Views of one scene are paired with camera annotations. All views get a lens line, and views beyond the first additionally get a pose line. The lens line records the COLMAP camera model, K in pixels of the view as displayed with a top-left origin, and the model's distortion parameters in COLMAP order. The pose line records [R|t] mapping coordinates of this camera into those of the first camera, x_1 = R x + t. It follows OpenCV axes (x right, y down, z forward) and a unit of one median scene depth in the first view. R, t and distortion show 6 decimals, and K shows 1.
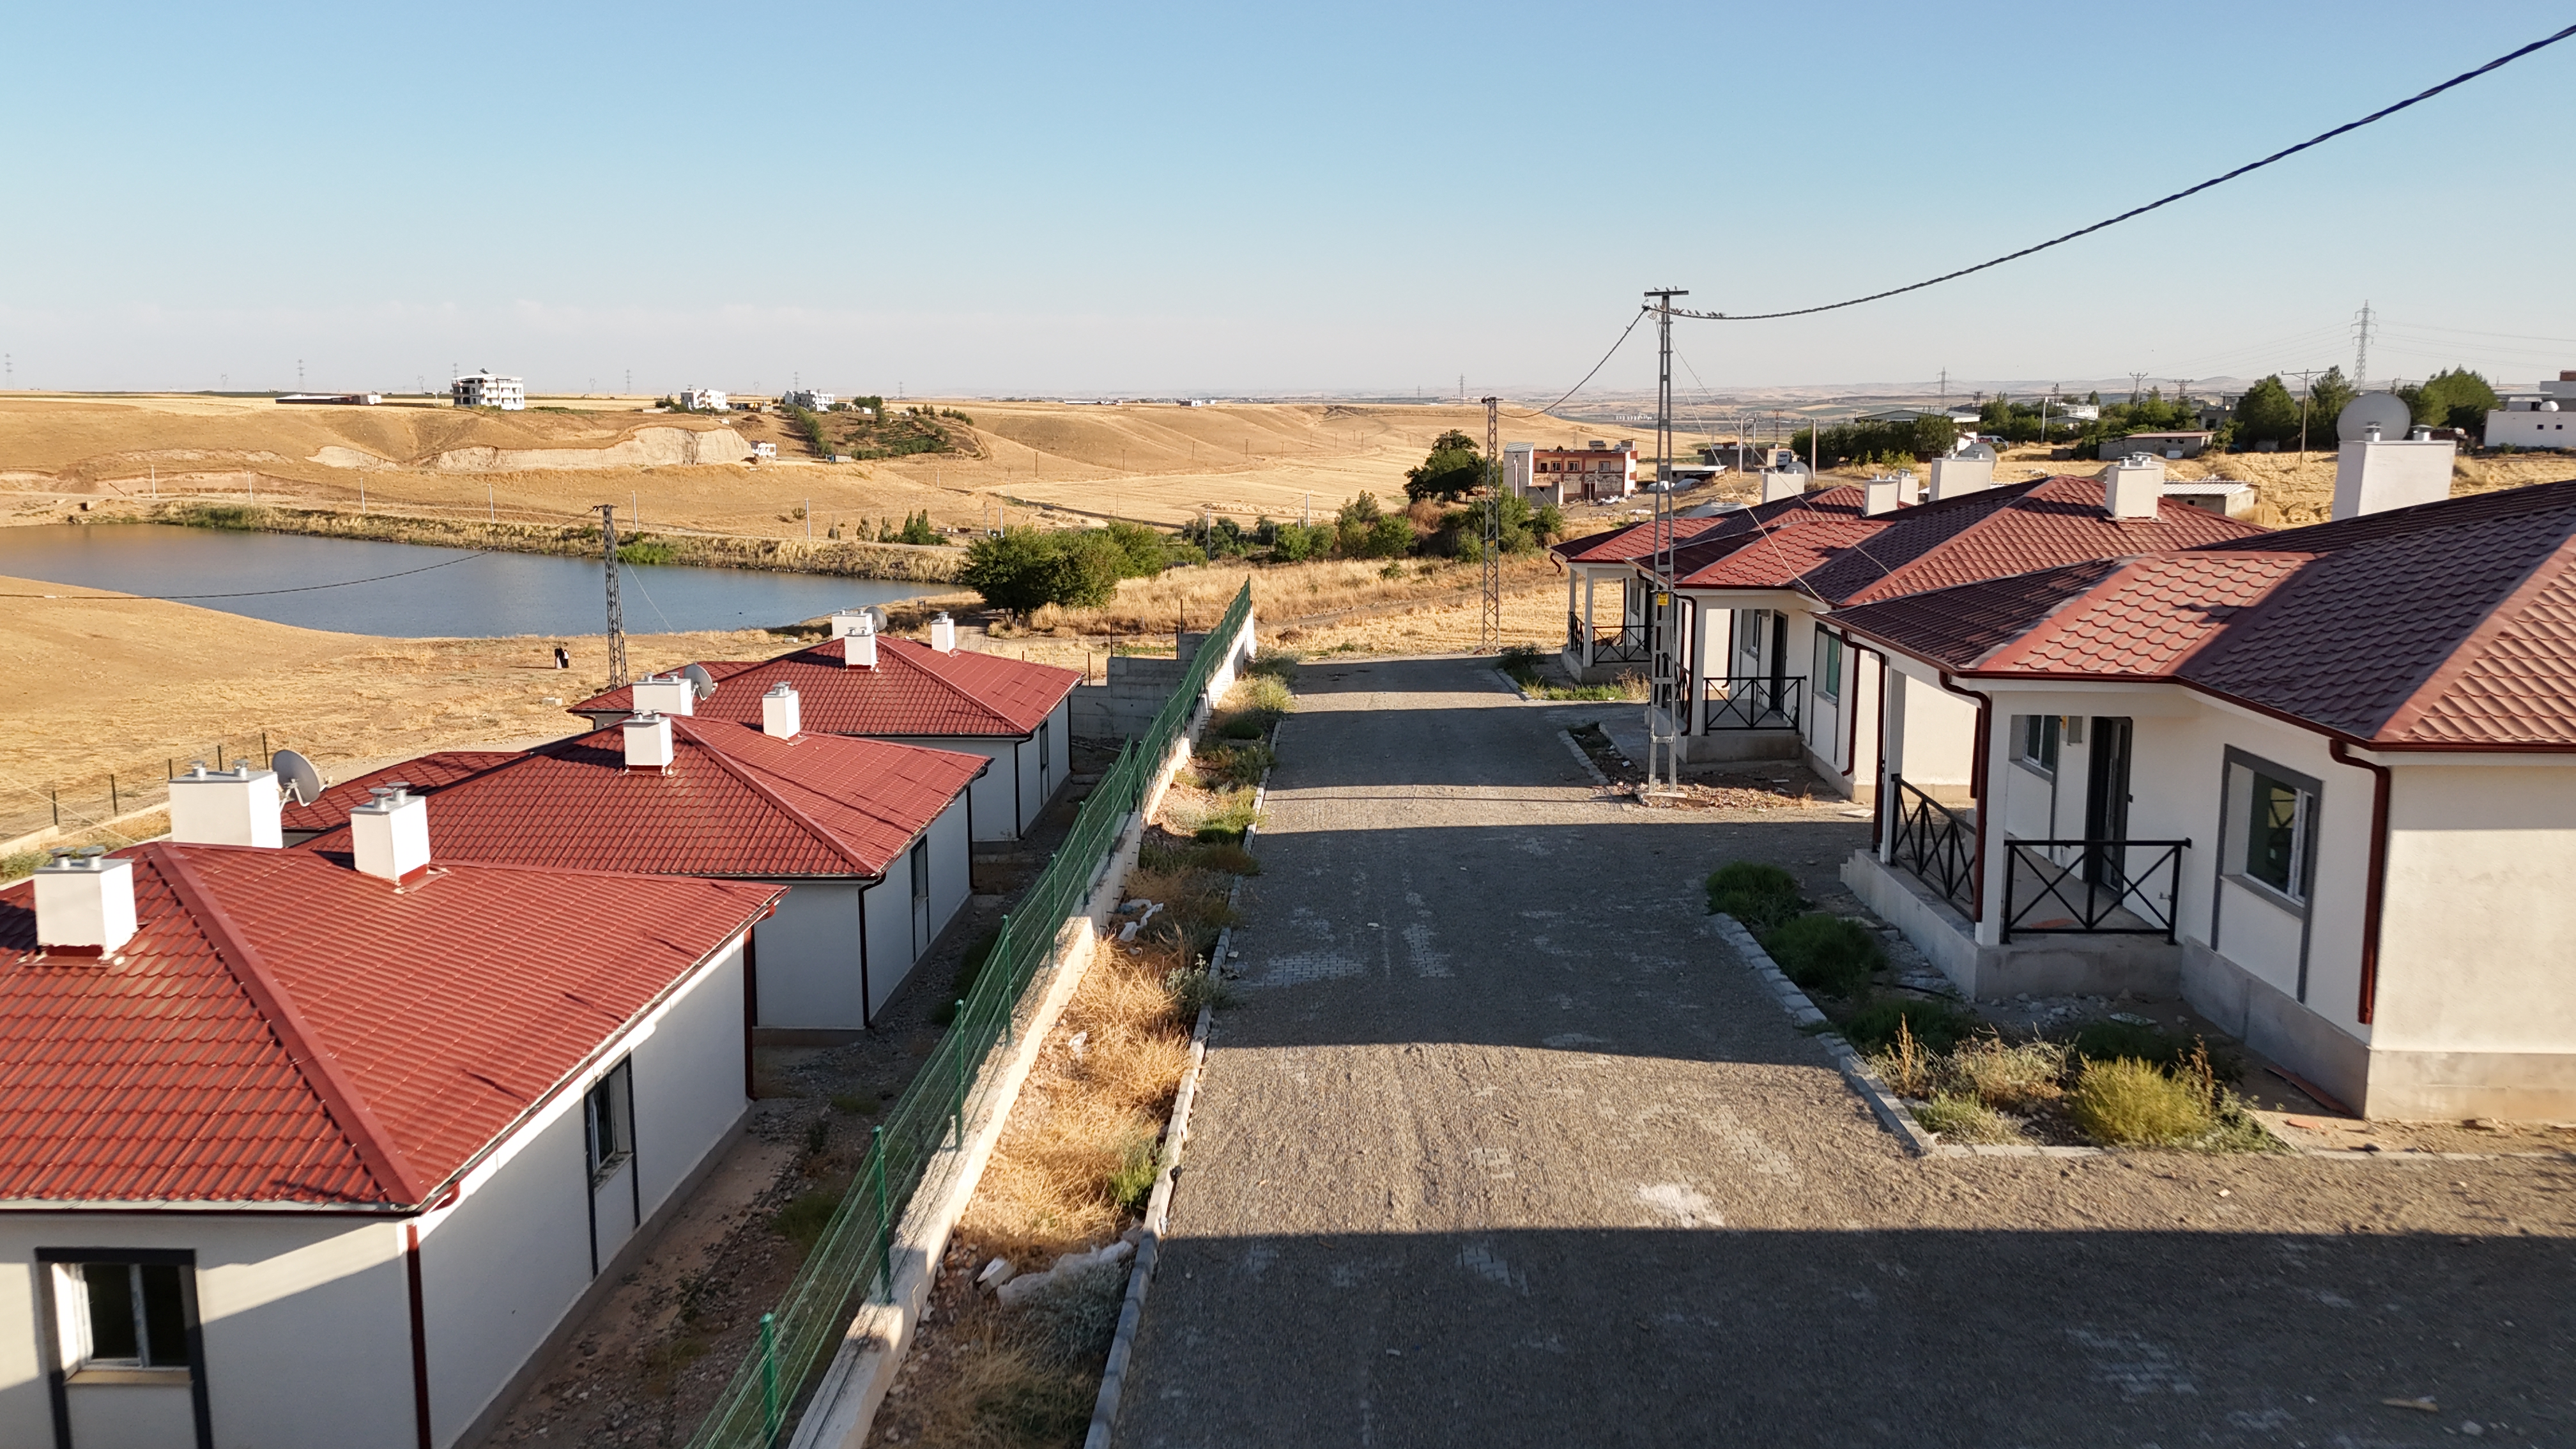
lens RADIAL K [[1898.3, 0, 1288.0], [0, 1898.3, 724.5], [0, 0, 1]] dist [0.073118, -0.068306]
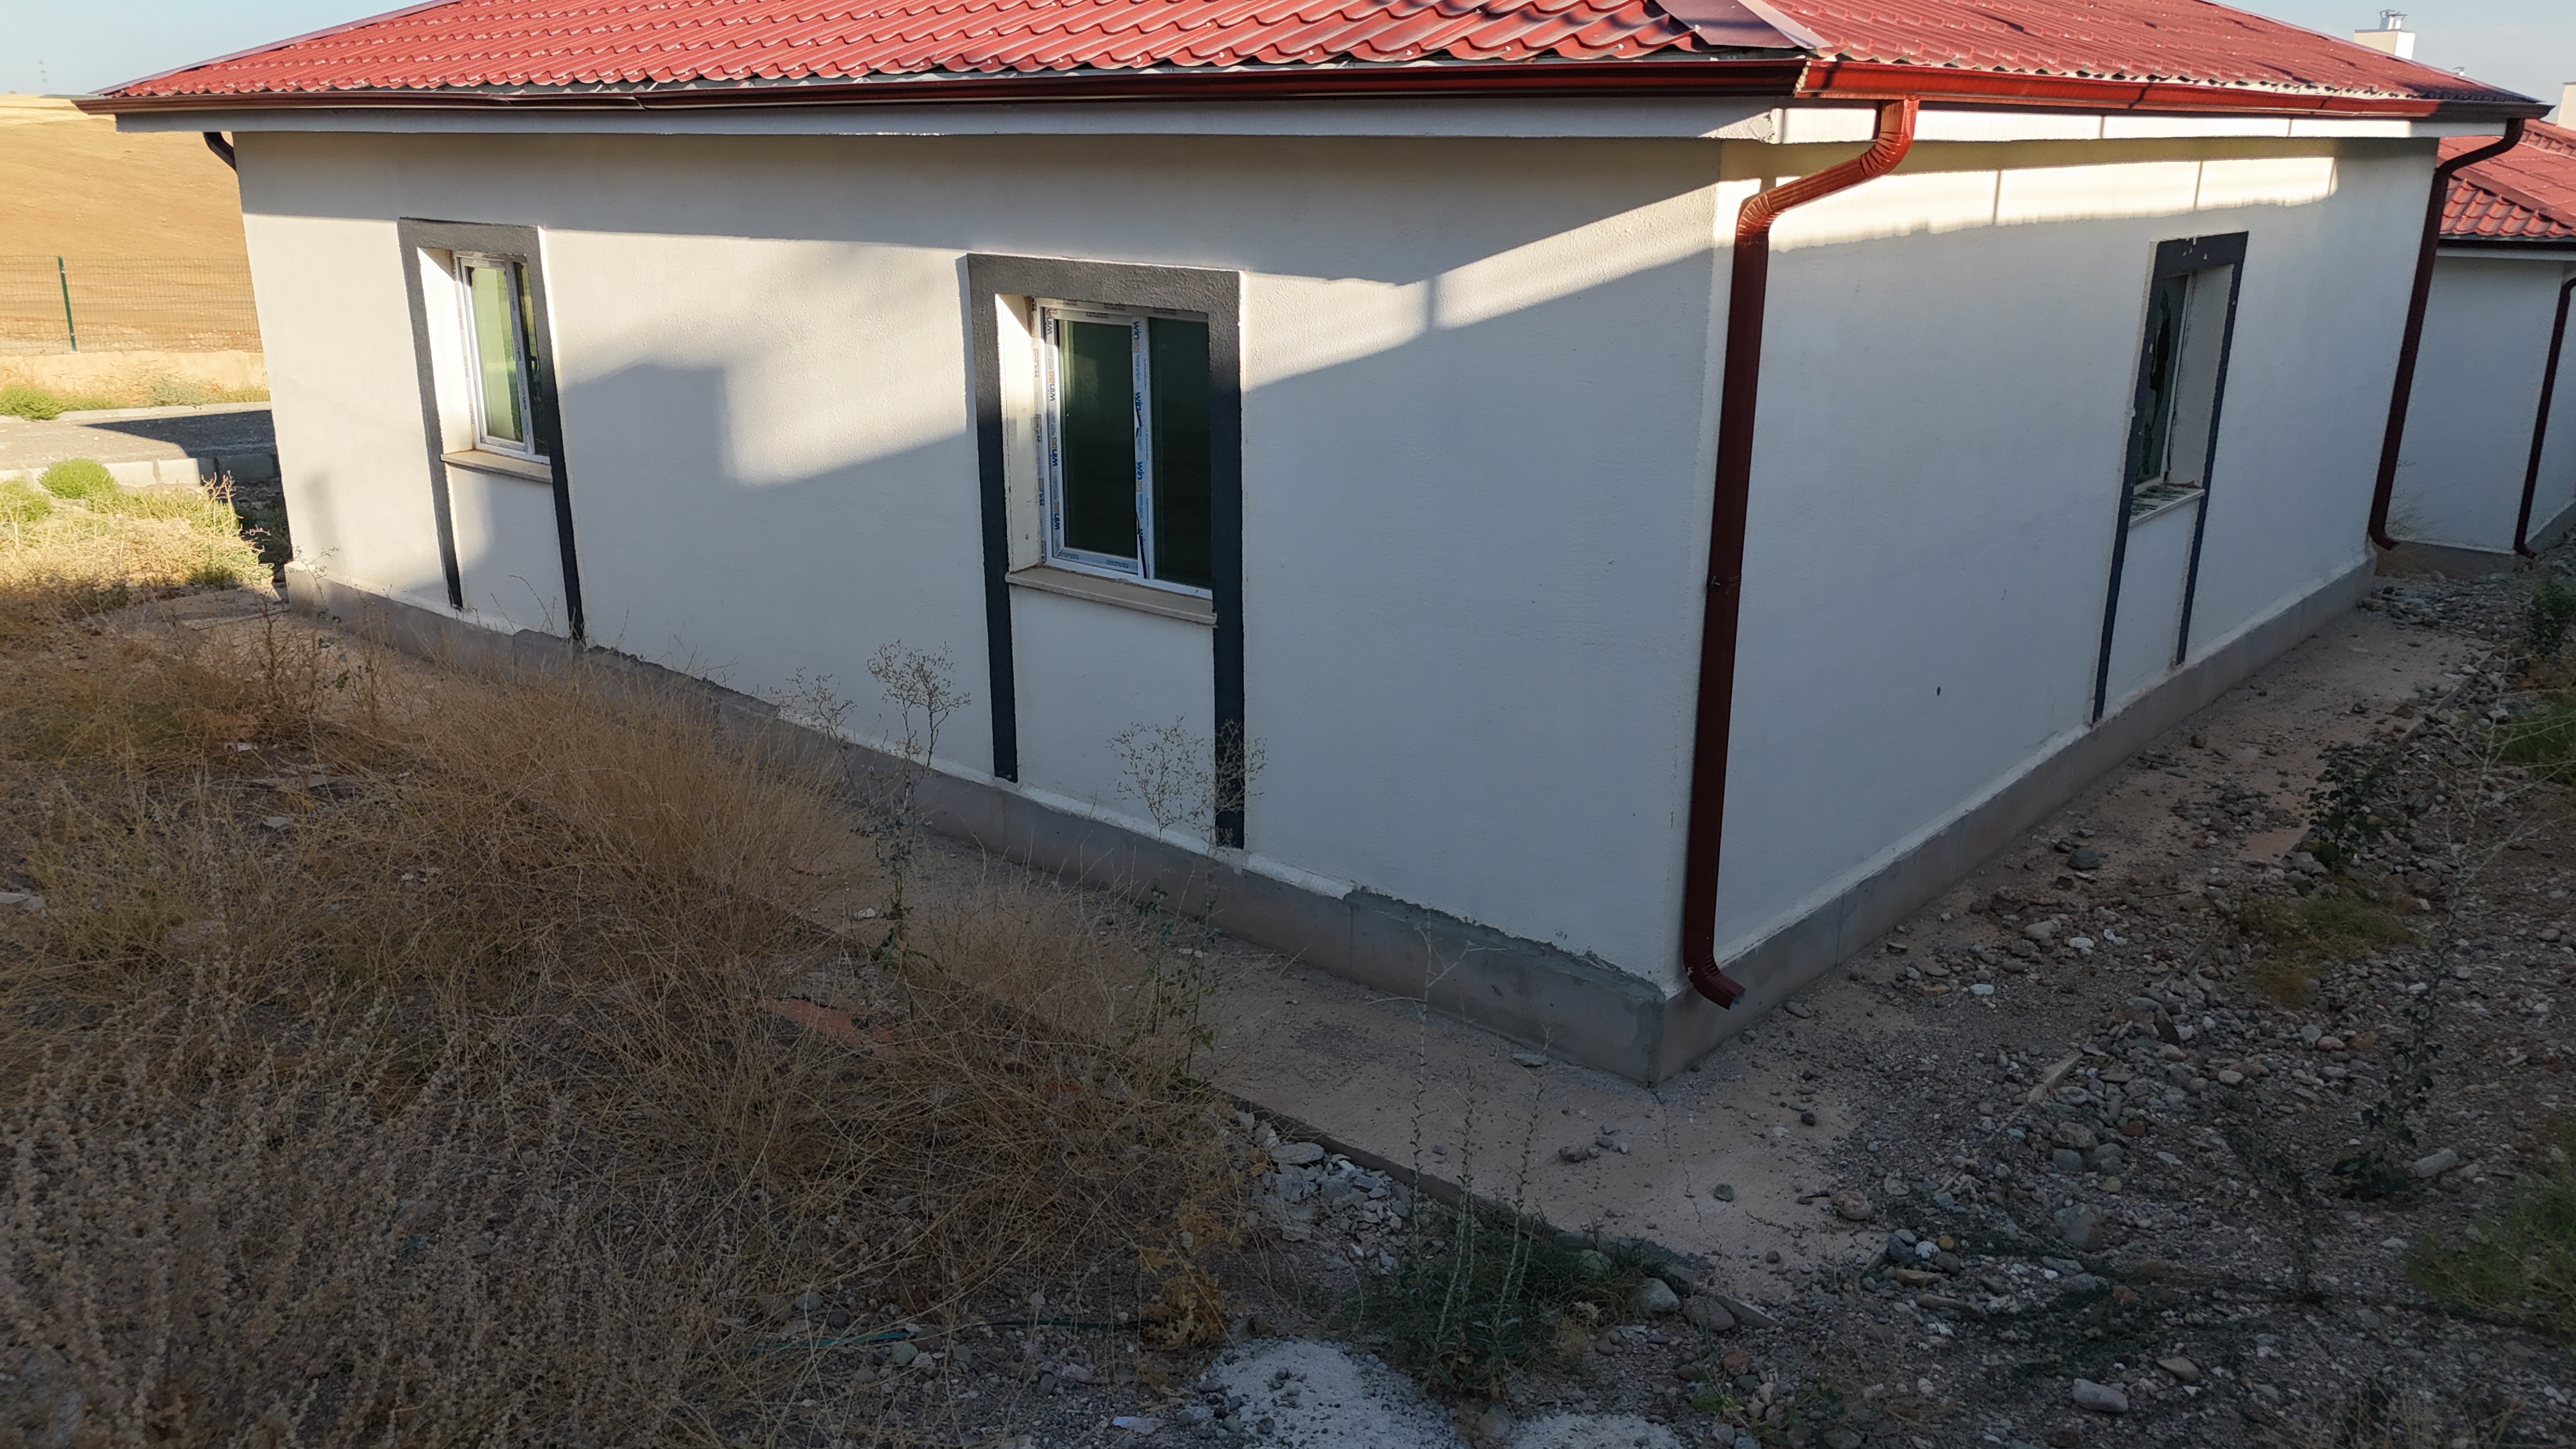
lens RADIAL K [[1899.3, 0, 1288.0], [0, 1899.3, 724.5], [0, 0, 1]] dist [0.065142, -0.055554]
pose [[0.780214, 0.185084, -0.597504, -0.175025], [-0.103215, 0.980221, 0.168858, 0.167567], [0.616939, -0.070074, 0.783885, 0.393964]]
